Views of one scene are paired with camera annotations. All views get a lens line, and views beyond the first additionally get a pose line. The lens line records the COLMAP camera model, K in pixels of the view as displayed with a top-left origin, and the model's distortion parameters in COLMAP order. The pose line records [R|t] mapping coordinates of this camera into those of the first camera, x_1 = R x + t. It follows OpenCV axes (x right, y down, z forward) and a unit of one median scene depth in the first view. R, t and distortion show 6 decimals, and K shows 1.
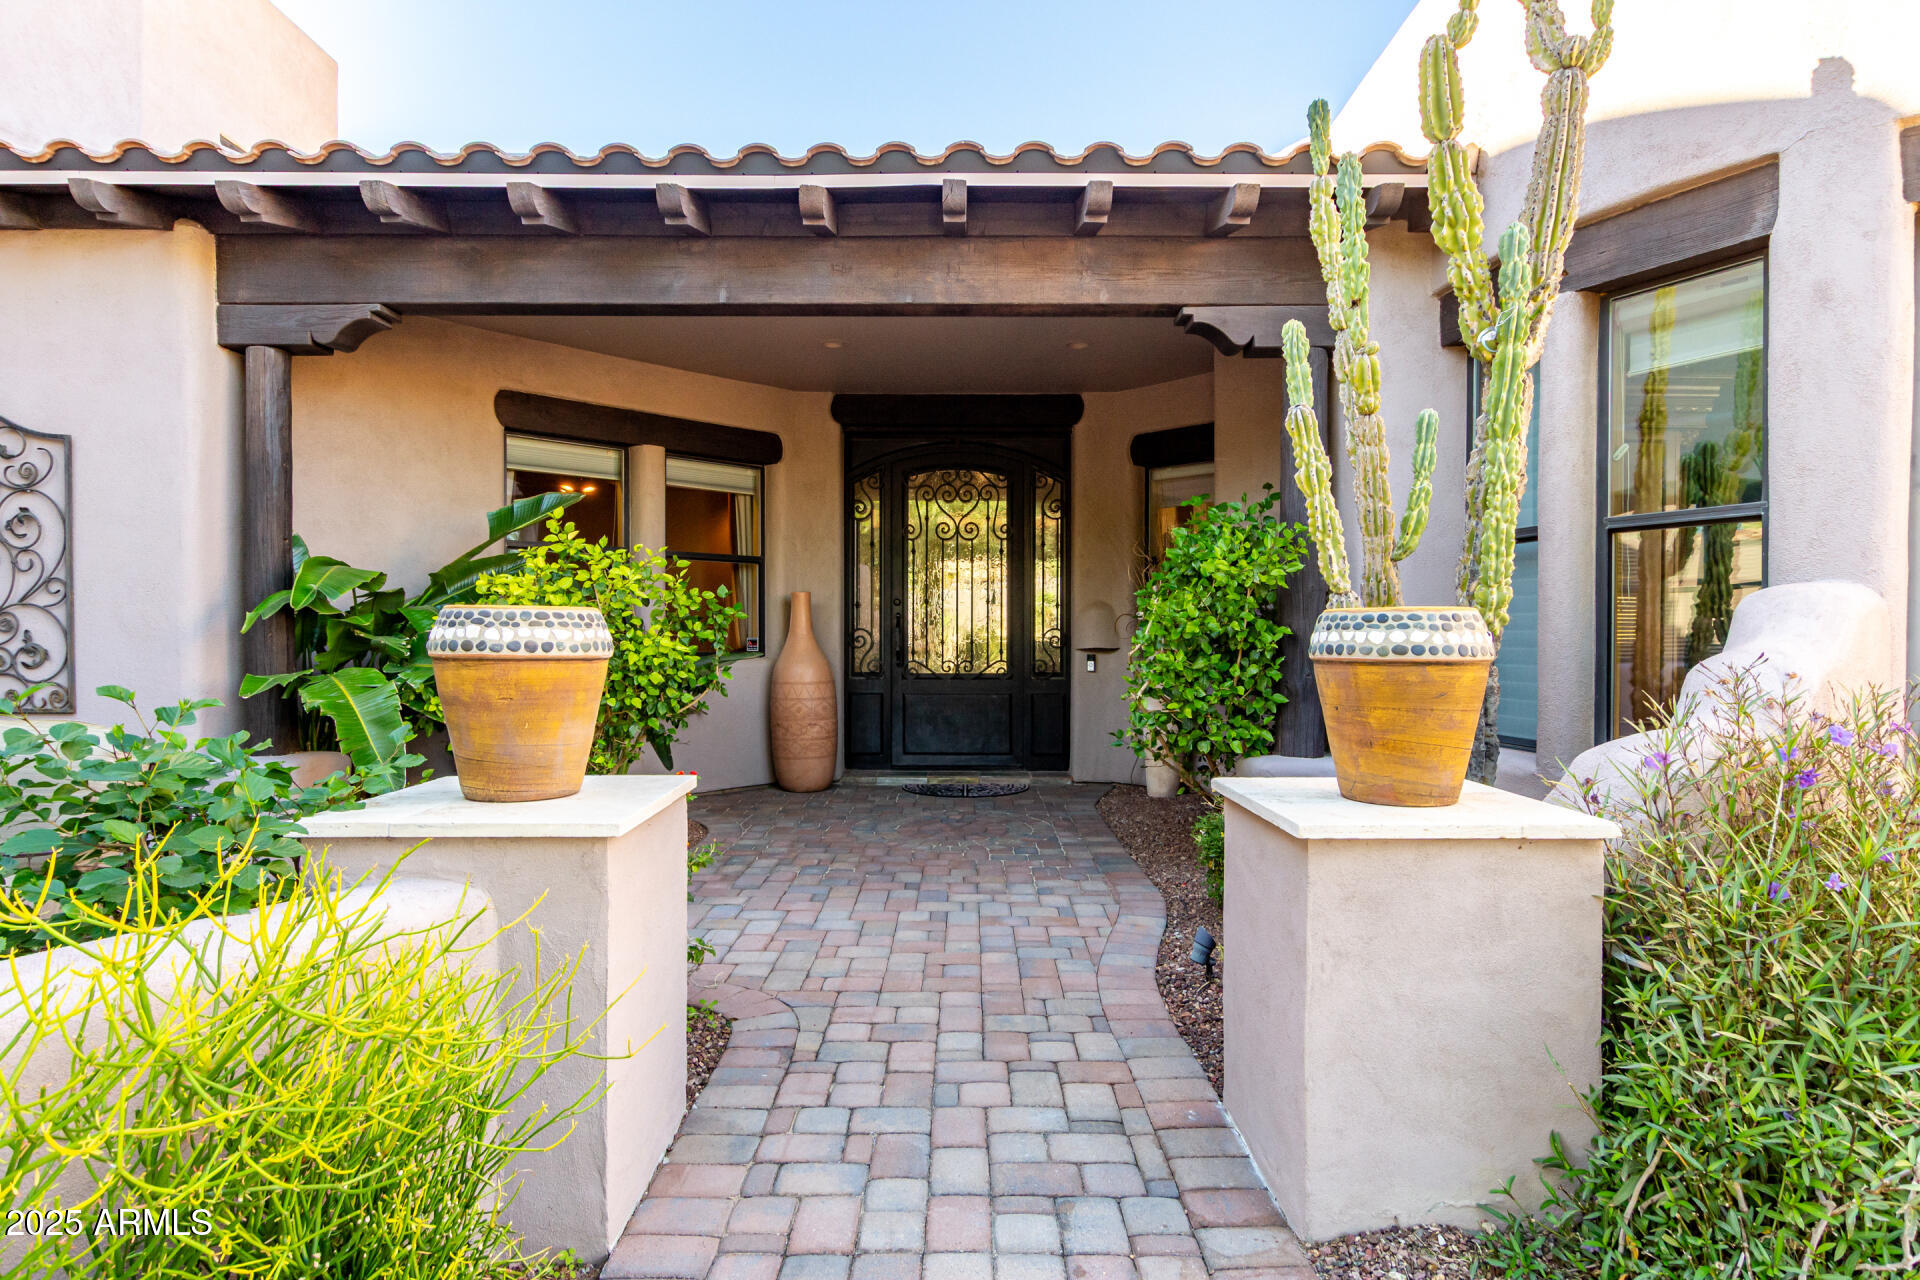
lens RADIAL K [[1062.0, 0, 957.4], [0, 1062.0, 641.6], [0, 0, 1]] dist [0.001445, 0.000064]
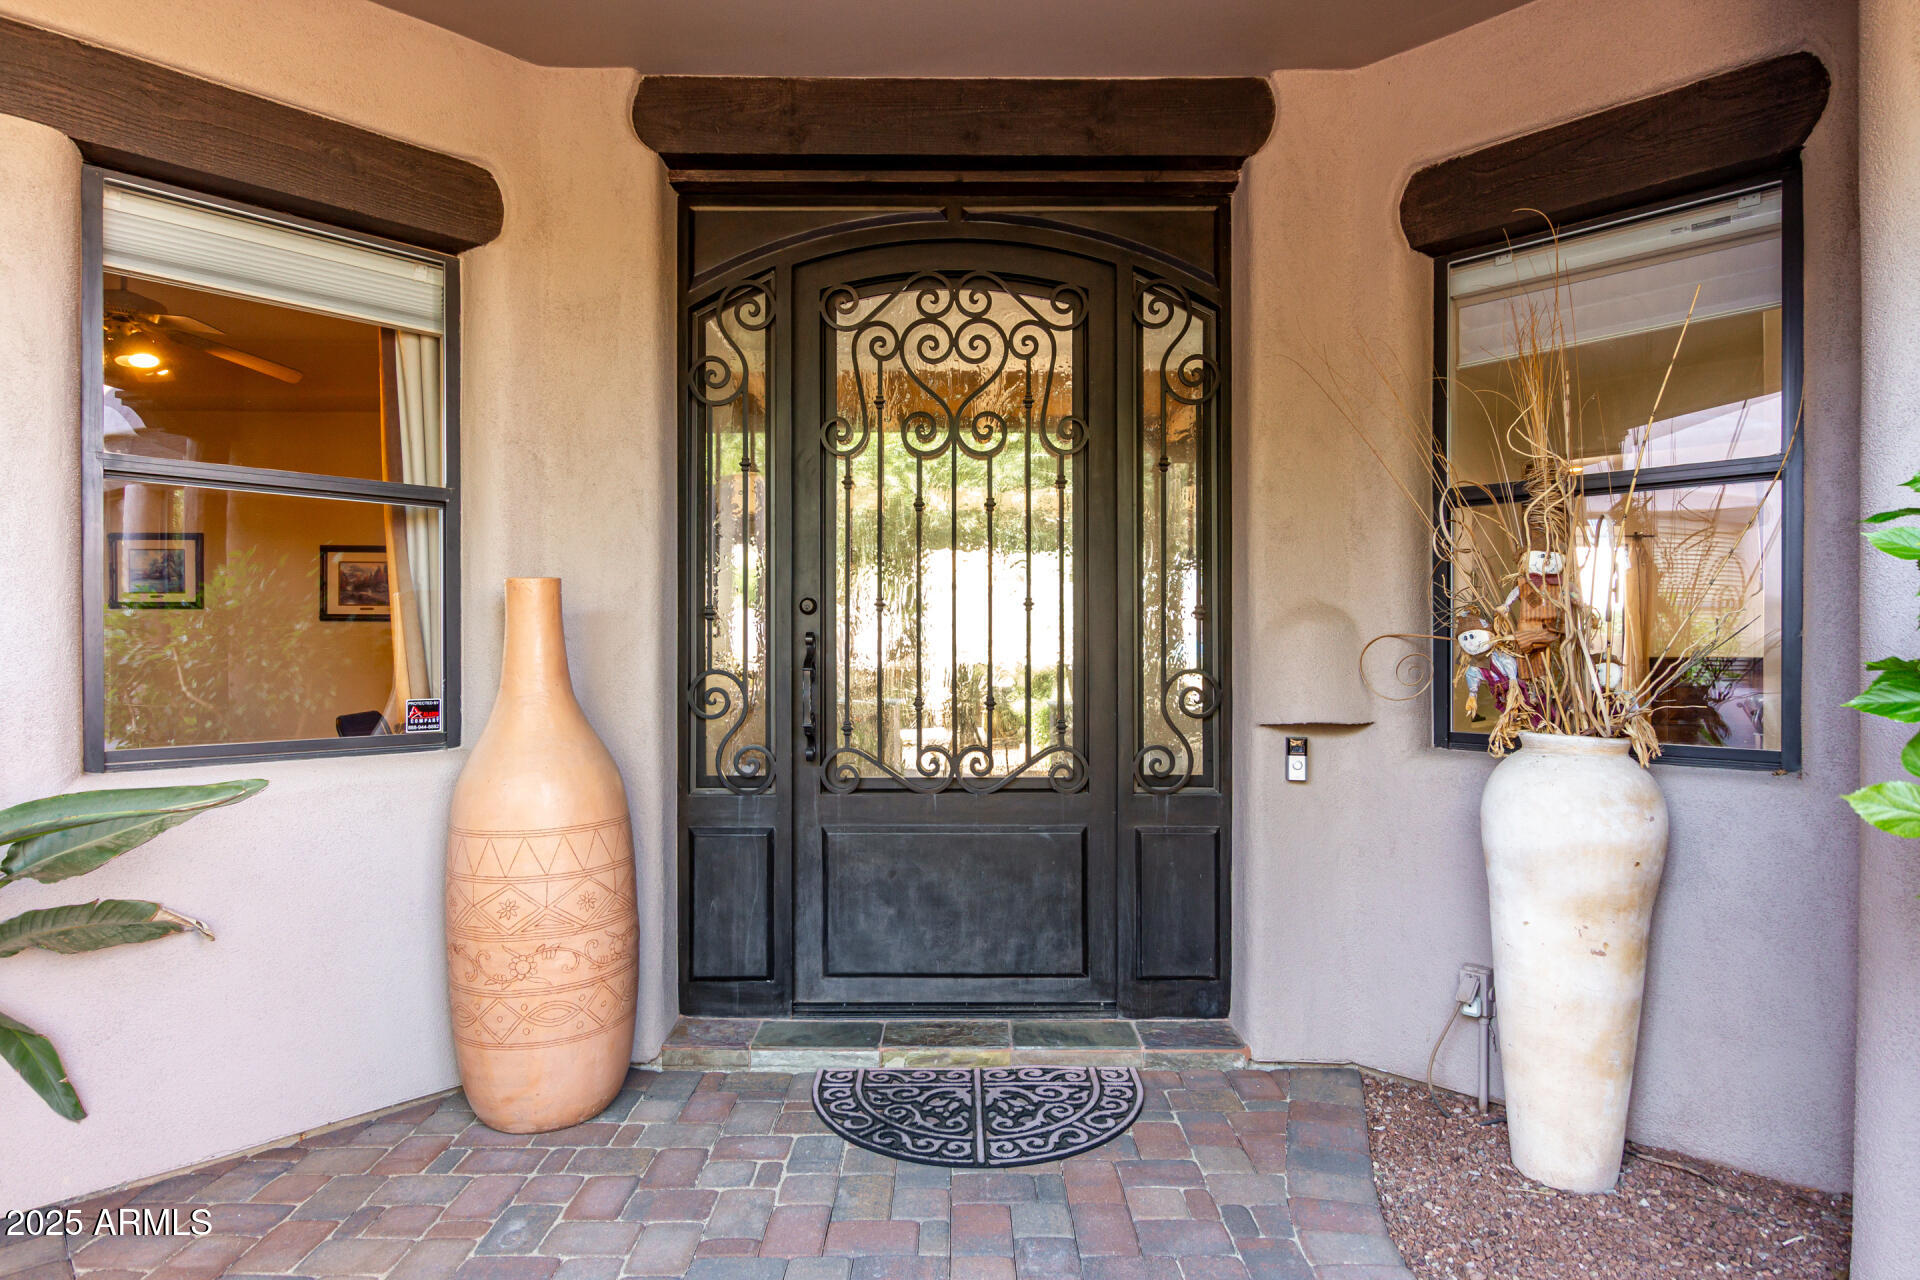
lens RADIAL K [[1062.0, 0, 963.1], [0, 1062.0, 641.6], [0, 0, 1]] dist [0.001445, 0.000064]
pose [[0.999559, -0.001070, 0.029681, -0.008986], [0.001002, 0.999997, 0.002318, -0.024337], [-0.029684, -0.002287, 0.999557, 0.589469]]
